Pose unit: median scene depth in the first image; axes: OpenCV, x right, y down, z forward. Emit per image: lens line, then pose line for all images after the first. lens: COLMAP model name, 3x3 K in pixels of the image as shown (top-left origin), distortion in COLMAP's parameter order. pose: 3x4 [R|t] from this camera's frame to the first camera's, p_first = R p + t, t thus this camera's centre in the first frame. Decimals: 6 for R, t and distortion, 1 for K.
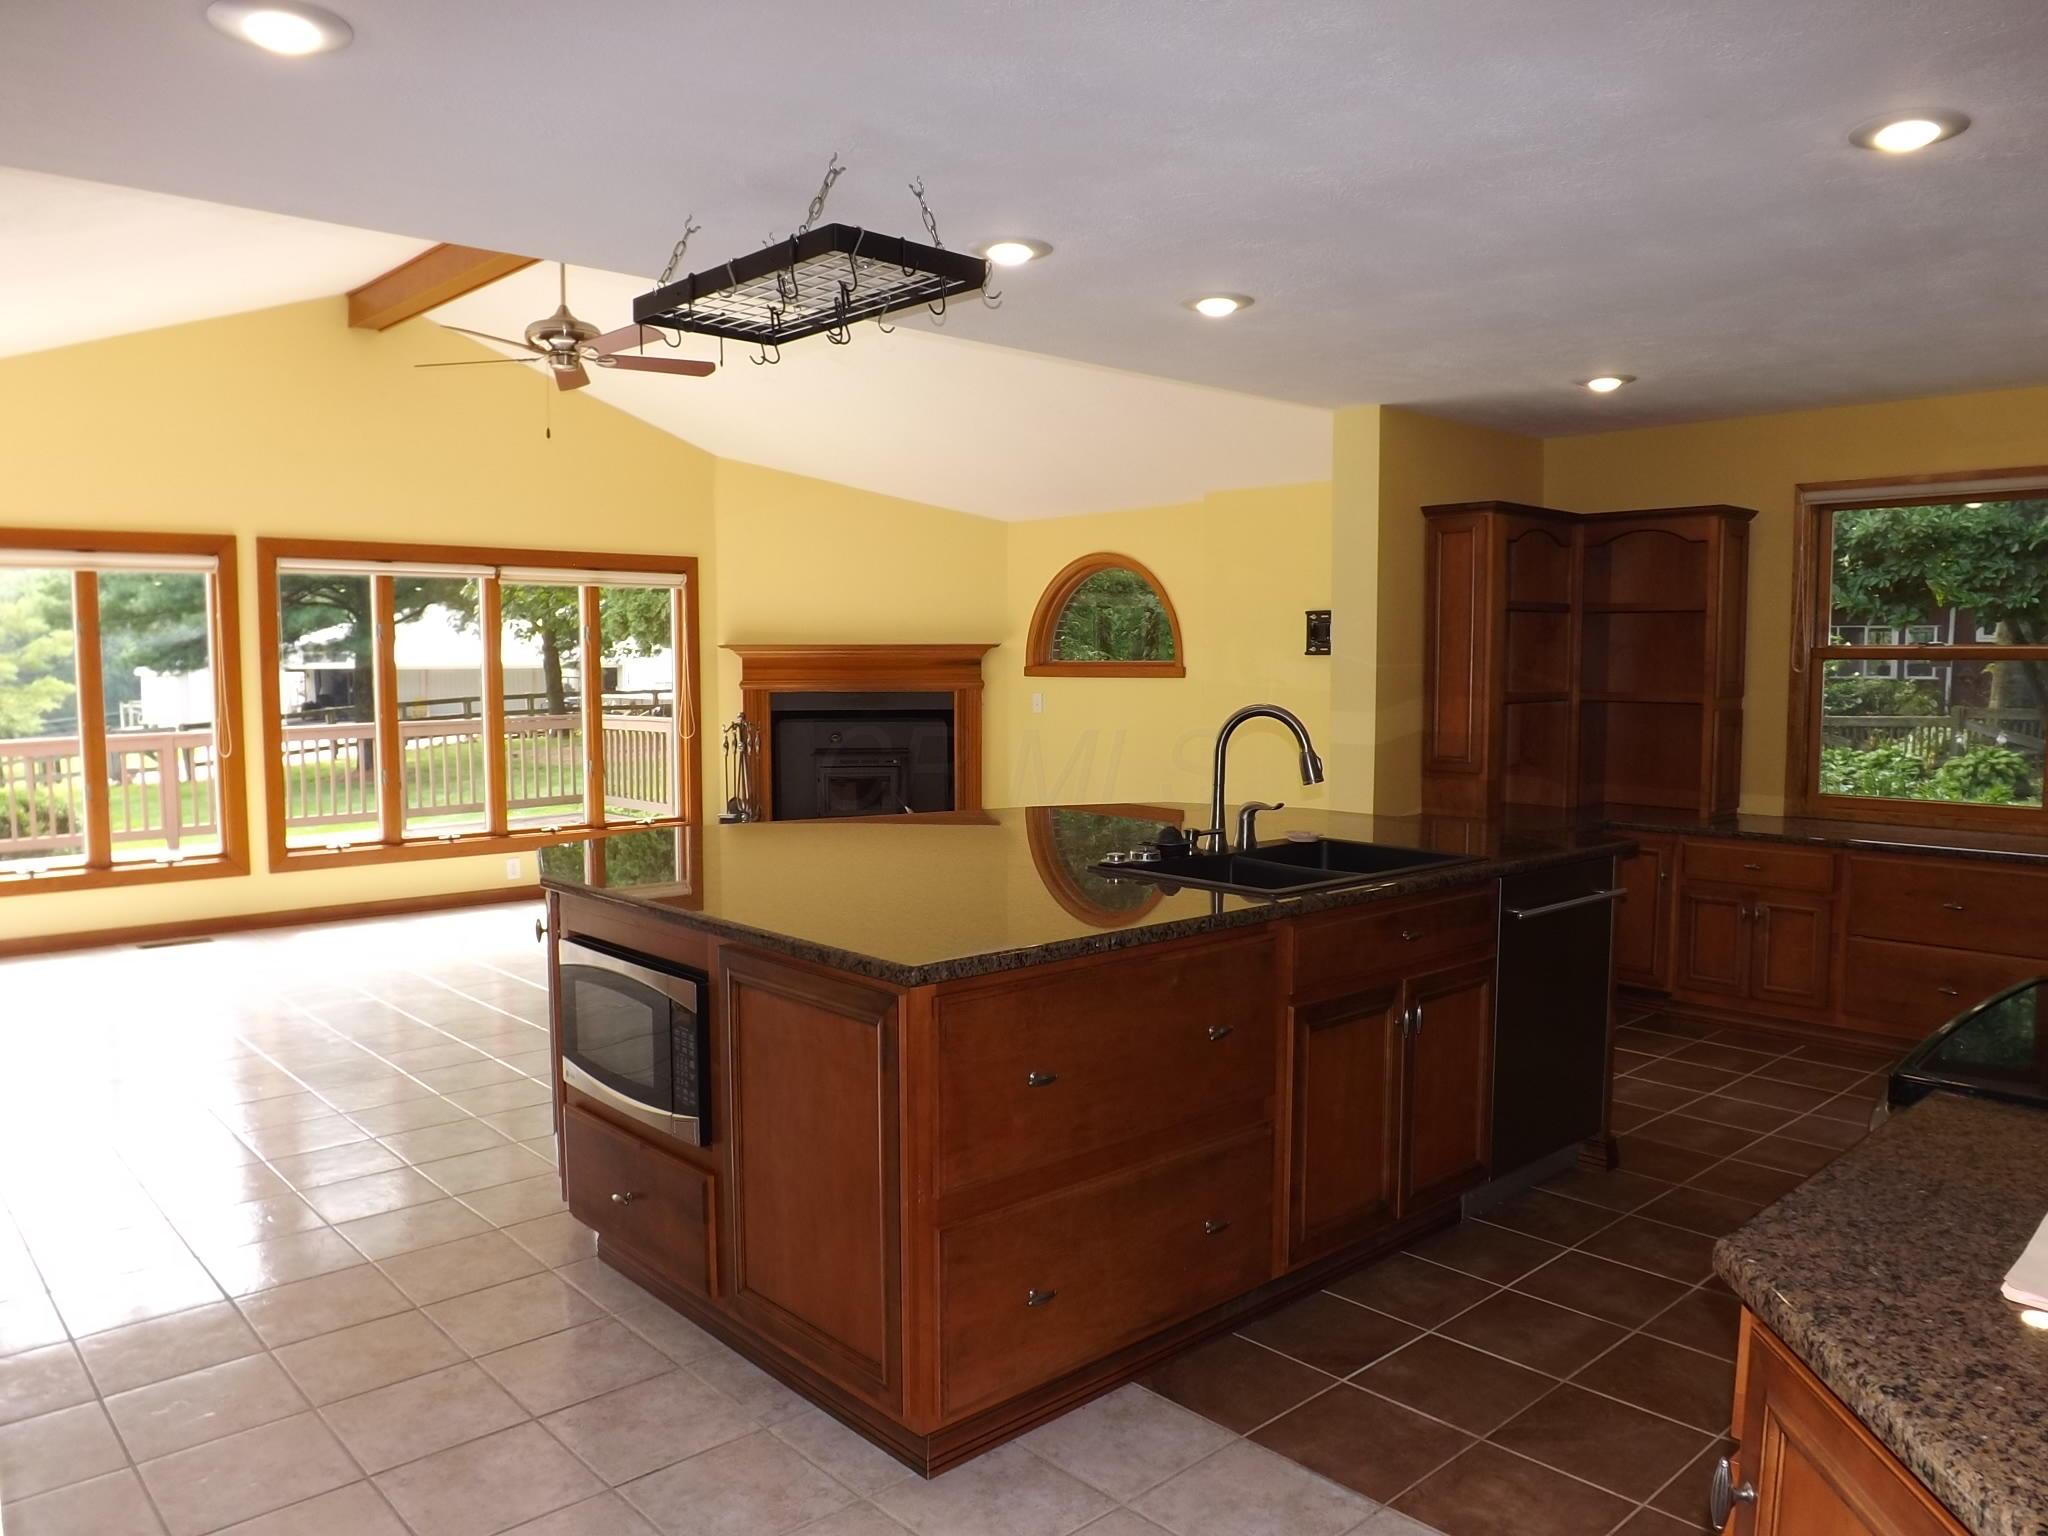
lens RADIAL K [[1466.9, 0, 1042.7], [0, 1466.9, 772.9], [0, 0, 1]] dist [-0.063253, 0.005429]
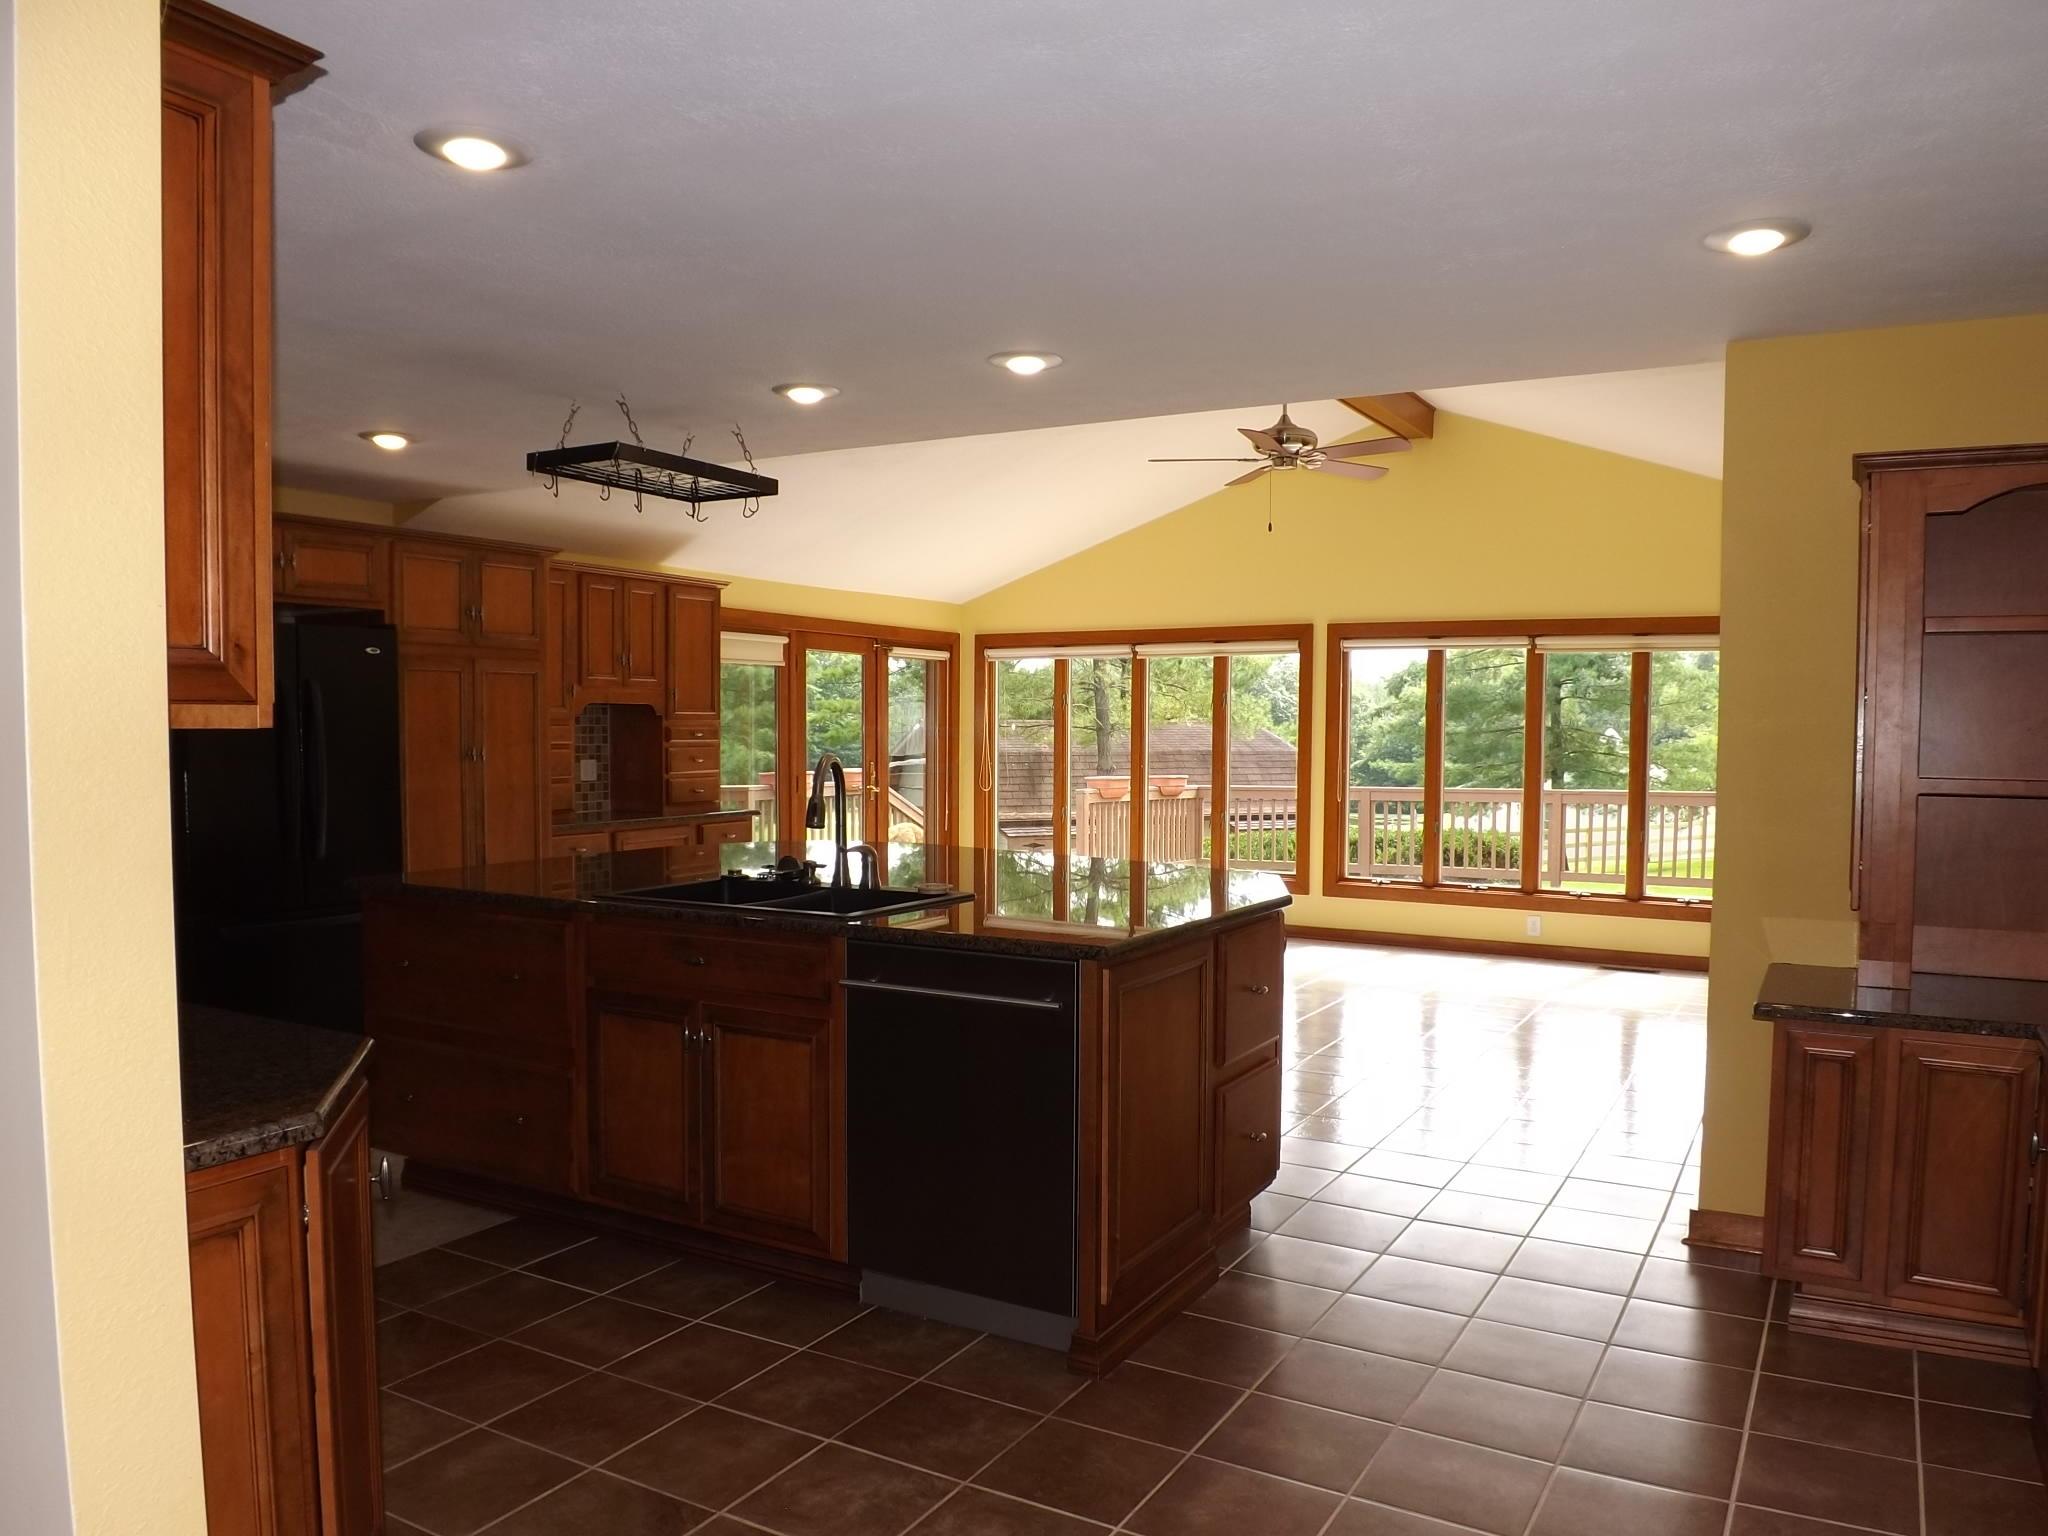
lens RADIAL K [[1466.9, 0, 1029.9], [0, 1466.9, 779.5], [0, 0, 1]] dist [-0.063253, 0.005429]
pose [[0.308619, 0.041414, -0.950284, 0.515642], [-0.087540, 0.996048, 0.014979, -0.023619], [0.947149, 0.078565, 0.311025, 0.333309]]
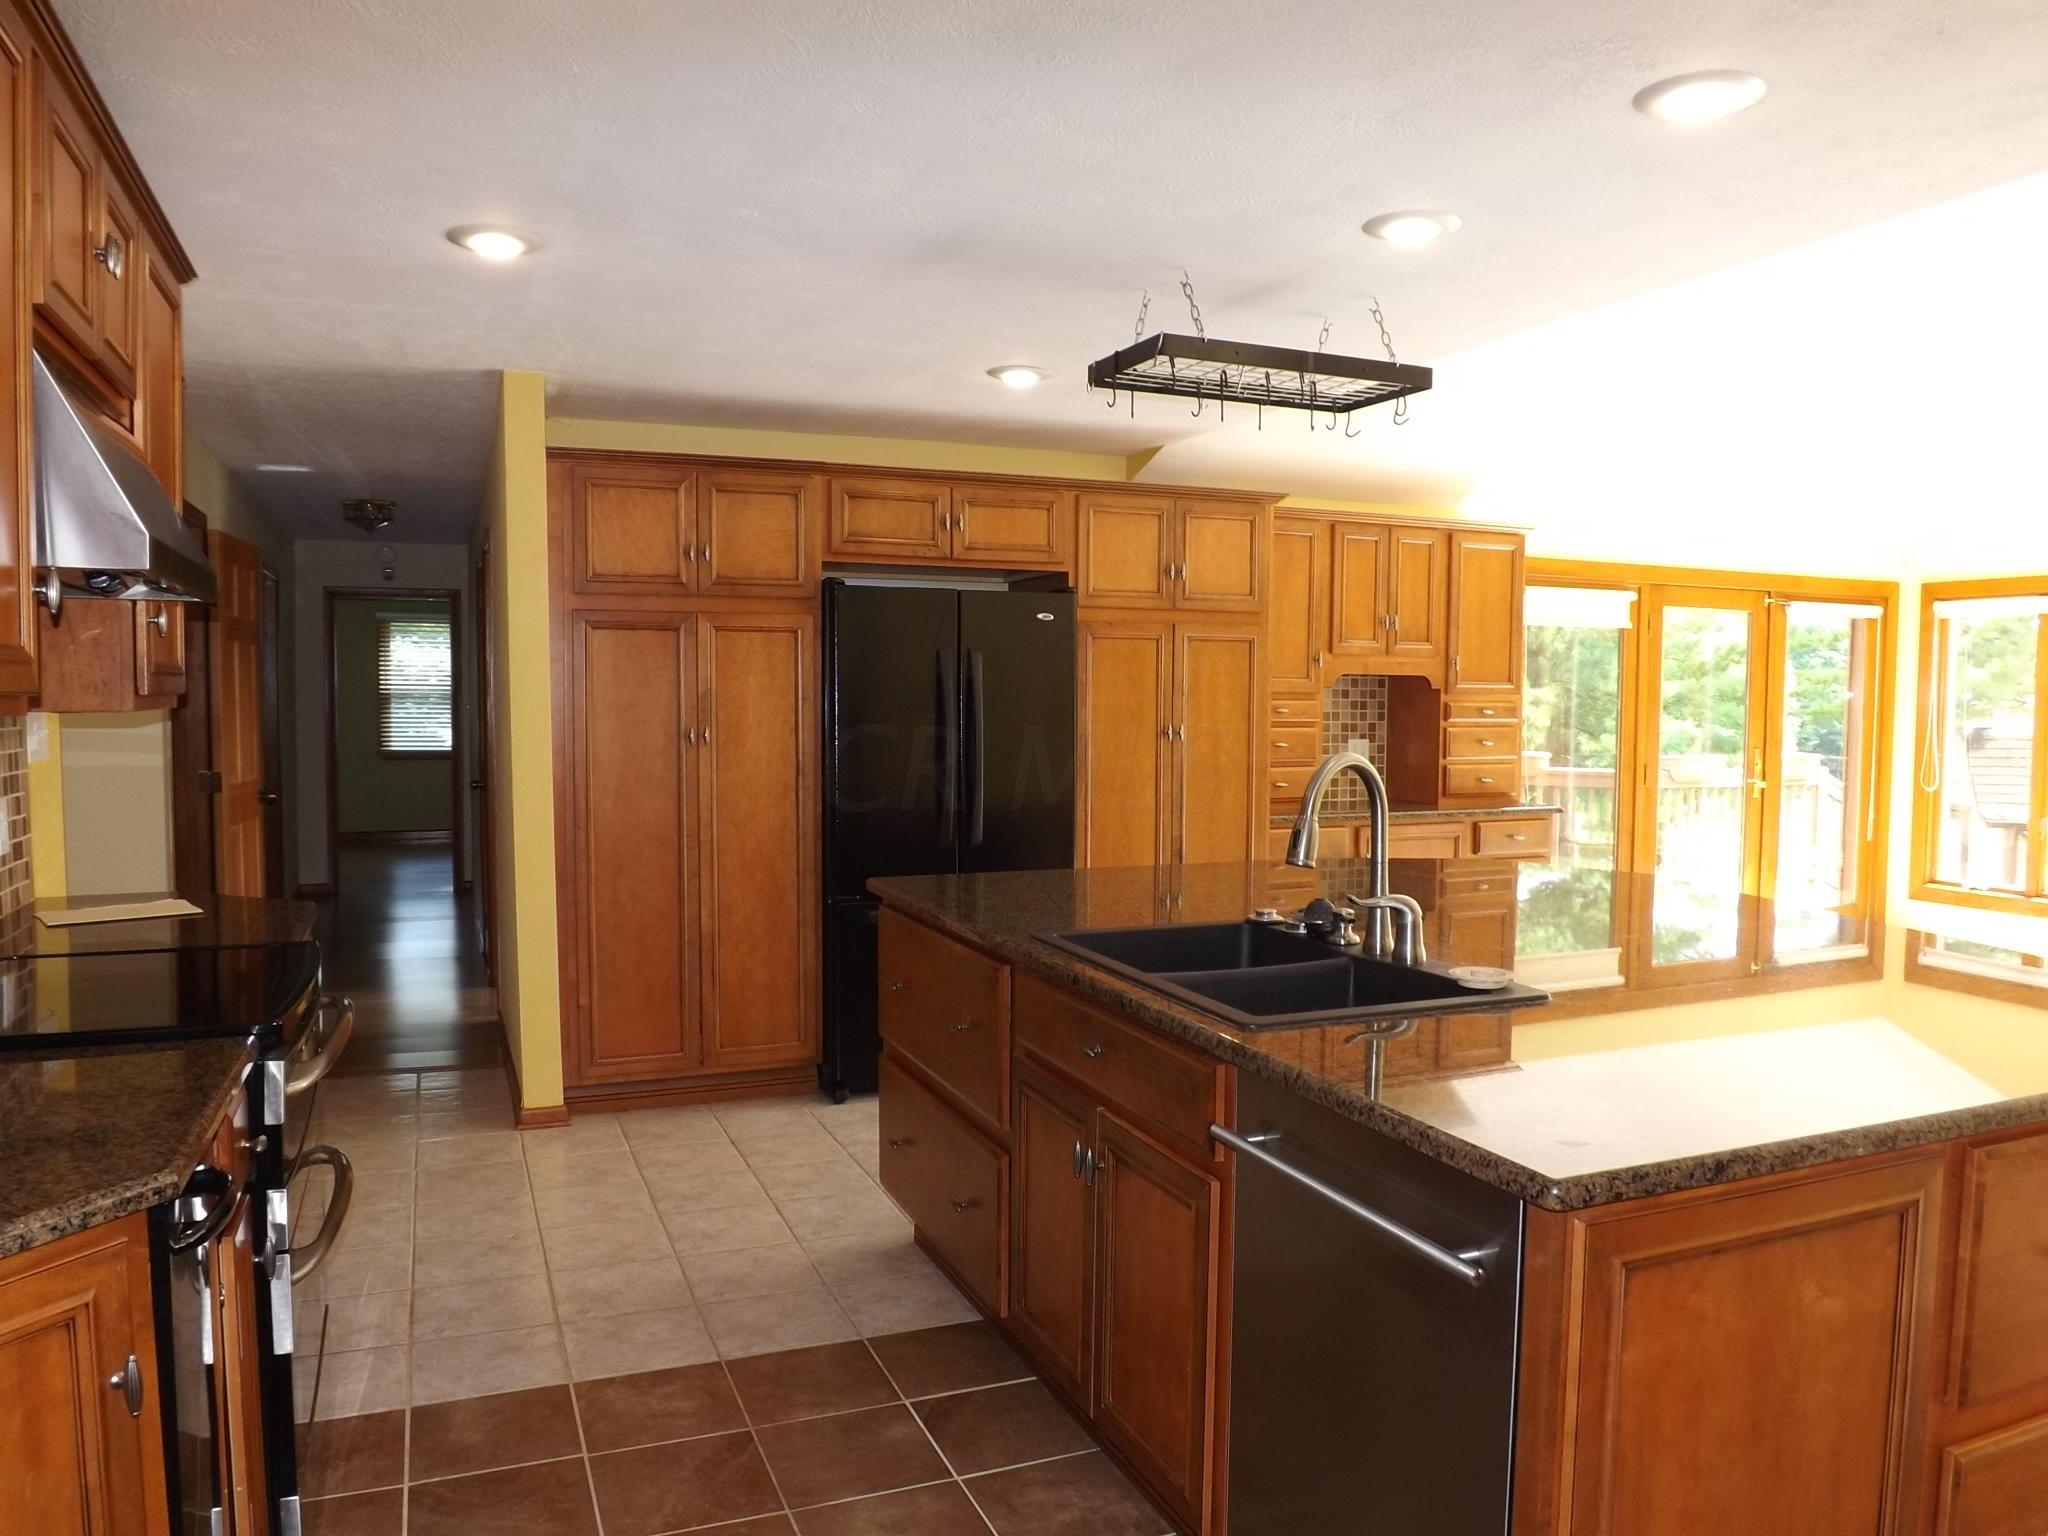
lens RADIAL K [[1466.9, 0, 1040.7], [0, 1466.9, 774.1], [0, 0, 1]] dist [-0.063253, 0.005429]
pose [[-0.335461, 0.057202, -0.940316, 0.365319], [-0.088261, 0.991856, 0.091824, -0.037226], [0.937910, 0.113797, -0.327680, 0.455900]]
